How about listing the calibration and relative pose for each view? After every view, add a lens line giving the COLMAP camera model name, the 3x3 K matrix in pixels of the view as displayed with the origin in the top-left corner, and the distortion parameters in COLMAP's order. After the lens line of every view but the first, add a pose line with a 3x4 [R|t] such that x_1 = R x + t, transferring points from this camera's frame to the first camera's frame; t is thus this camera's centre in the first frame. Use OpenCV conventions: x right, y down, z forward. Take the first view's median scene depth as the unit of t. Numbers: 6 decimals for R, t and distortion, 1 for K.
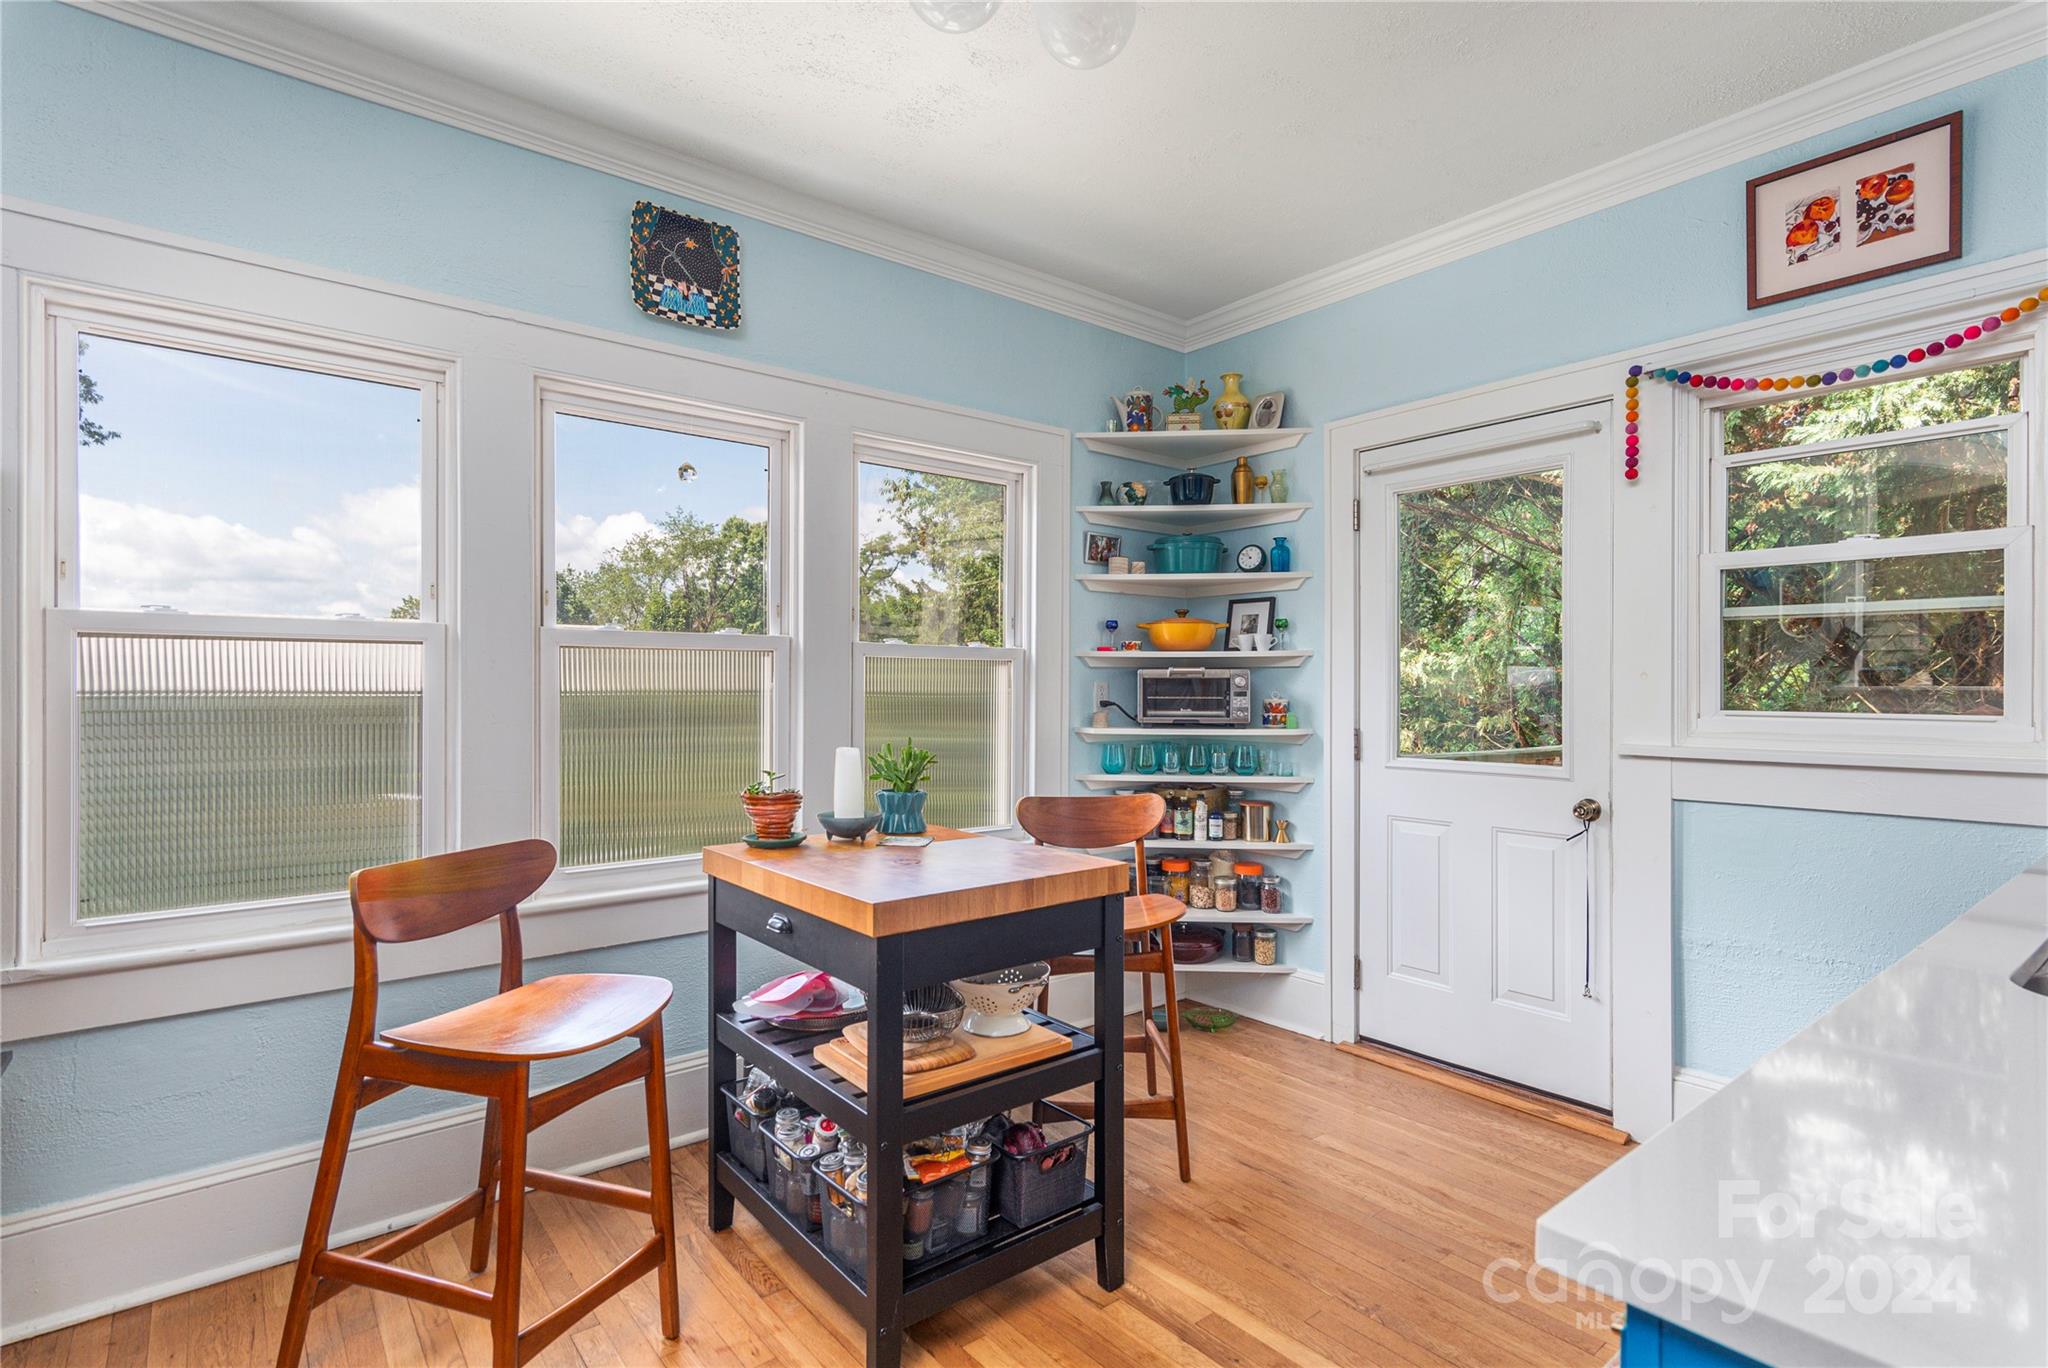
lens RADIAL K [[1008.2, 0, 1022.2], [0, 1008.2, 684.4], [0, 0, 1]] dist [0.005031, 0.000609]
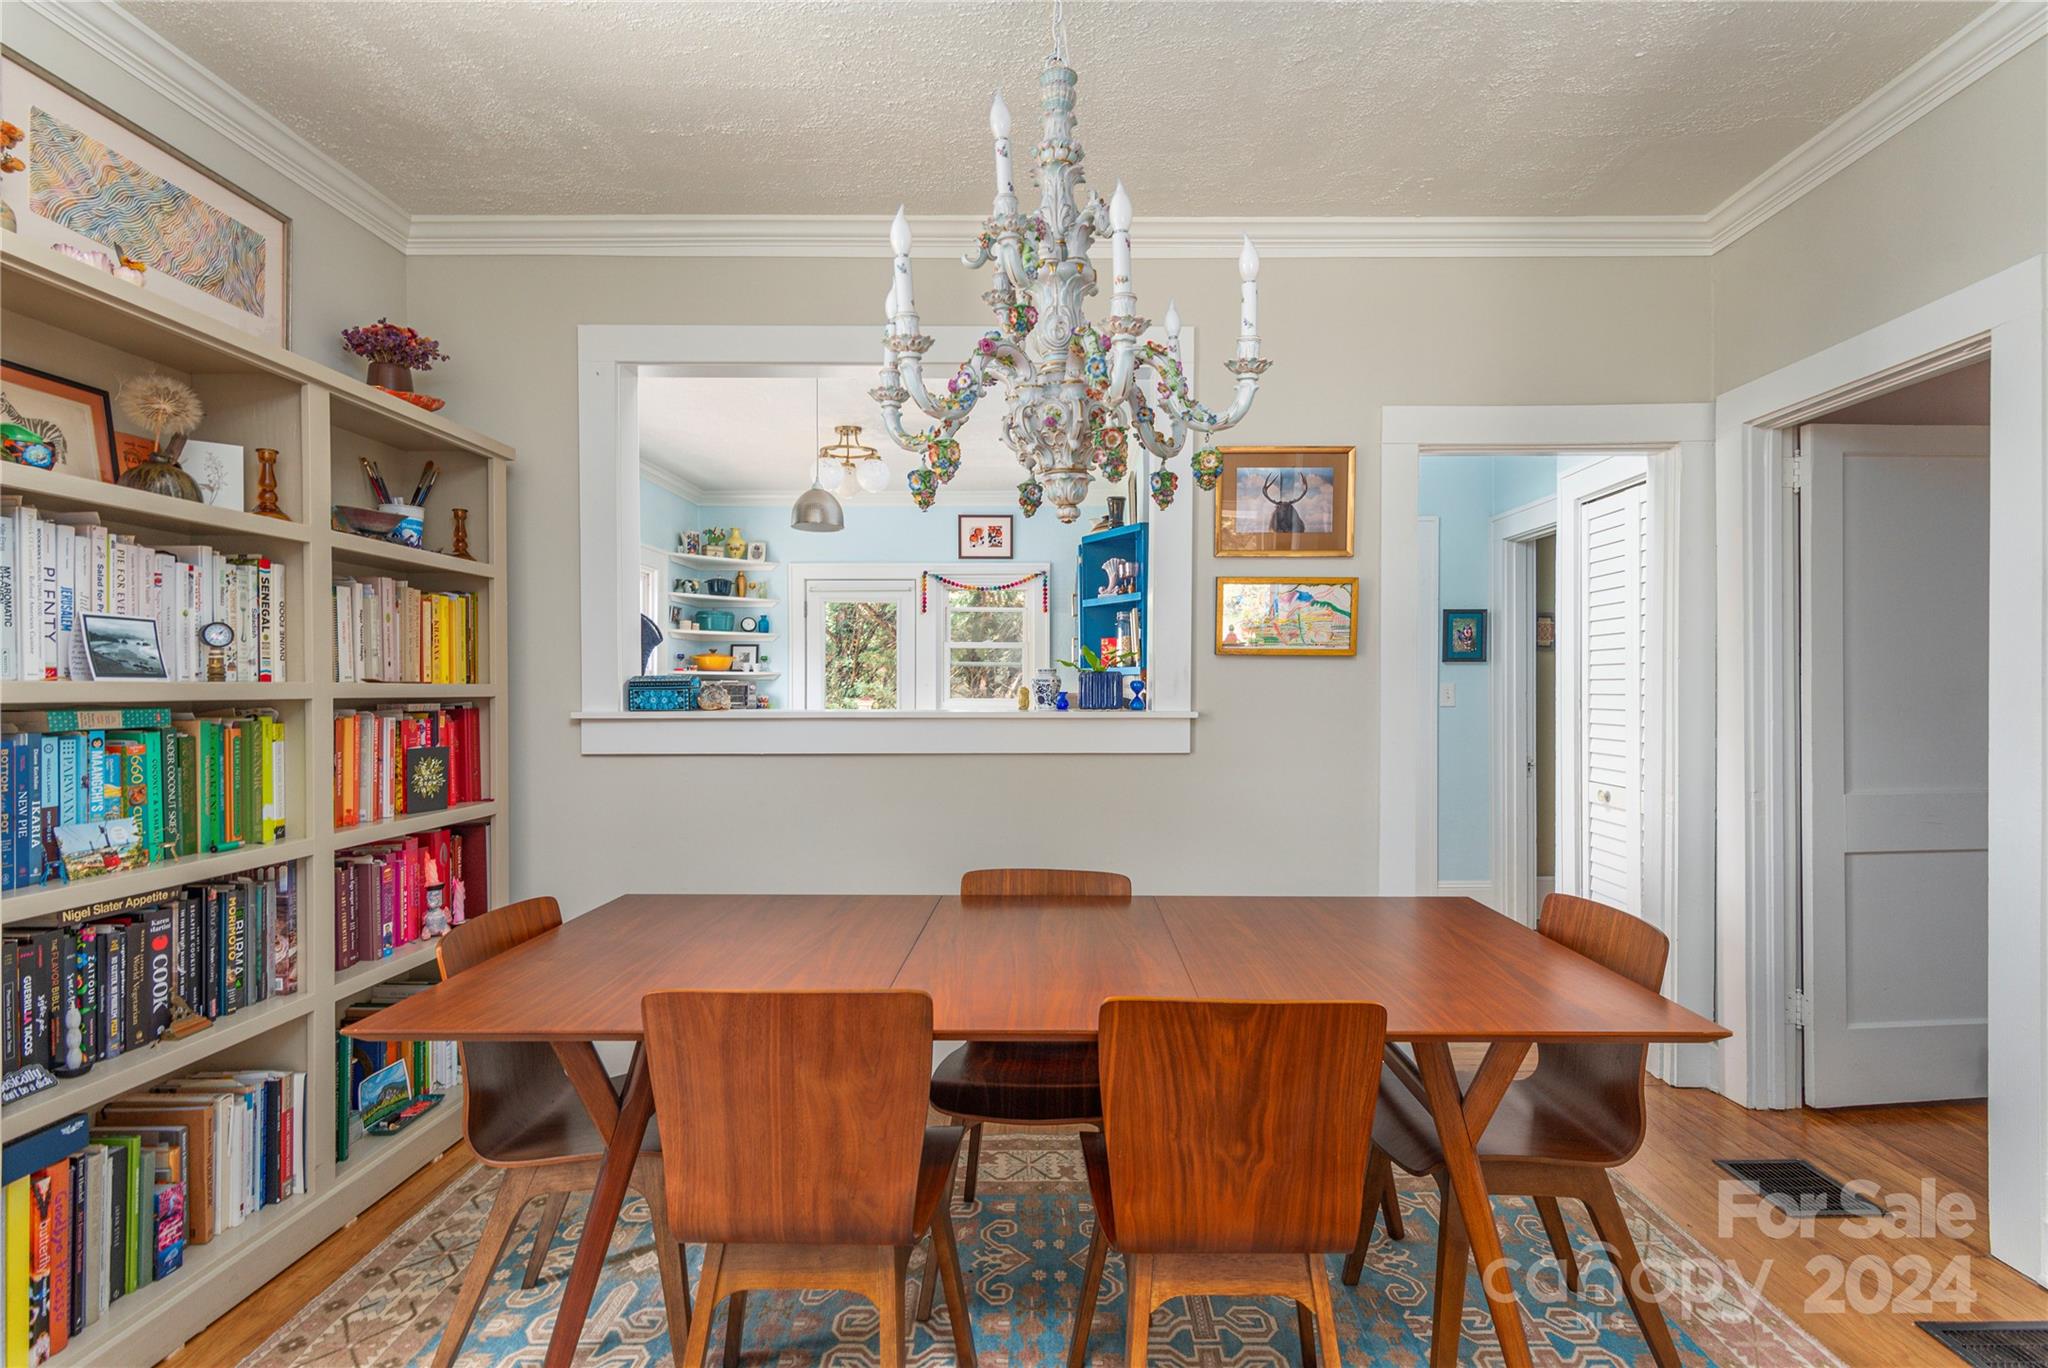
lens RADIAL K [[1008.2, 0, 1070.5], [0, 1008.2, 696.3], [0, 0, 1]] dist [0.005031, 0.000609]
pose [[0.624138, -0.010637, 0.781241, -0.927865], [-0.001958, 0.999883, 0.015178, -0.016279], [-0.781311, -0.011003, 0.624044, -0.728411]]
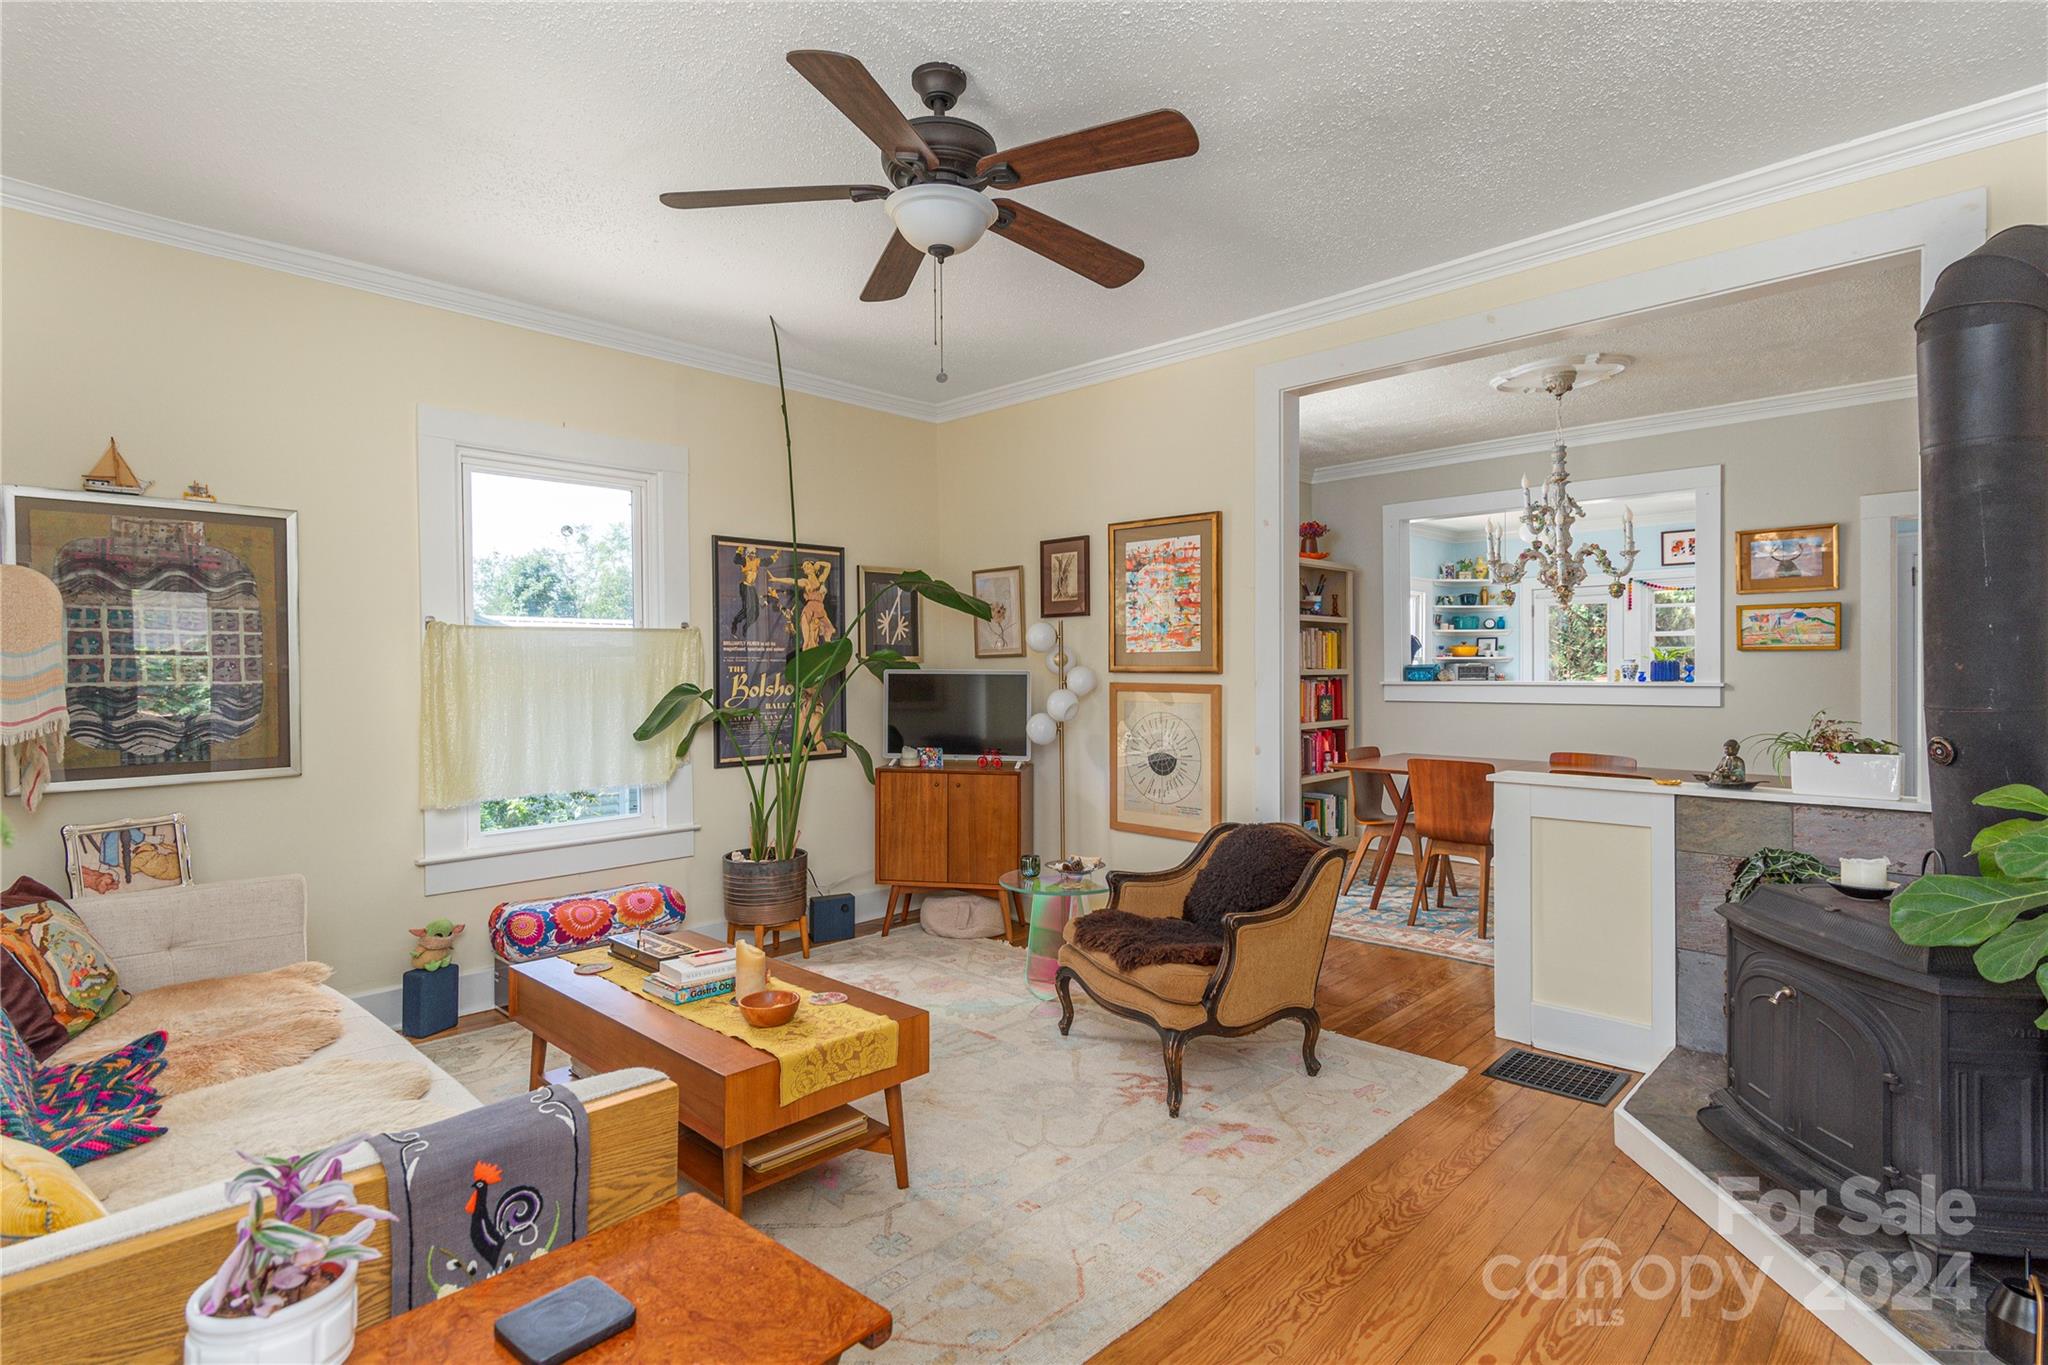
lens RADIAL K [[1008.2, 0, 1008.4], [0, 1008.2, 670.2], [0, 0, 1]] dist [0.005031, 0.000609]
pose [[0.994451, -0.011246, 0.104602, -1.417400], [0.010388, 0.999908, 0.008739, -0.034299], [-0.104690, -0.007604, 0.994476, -1.679352]]
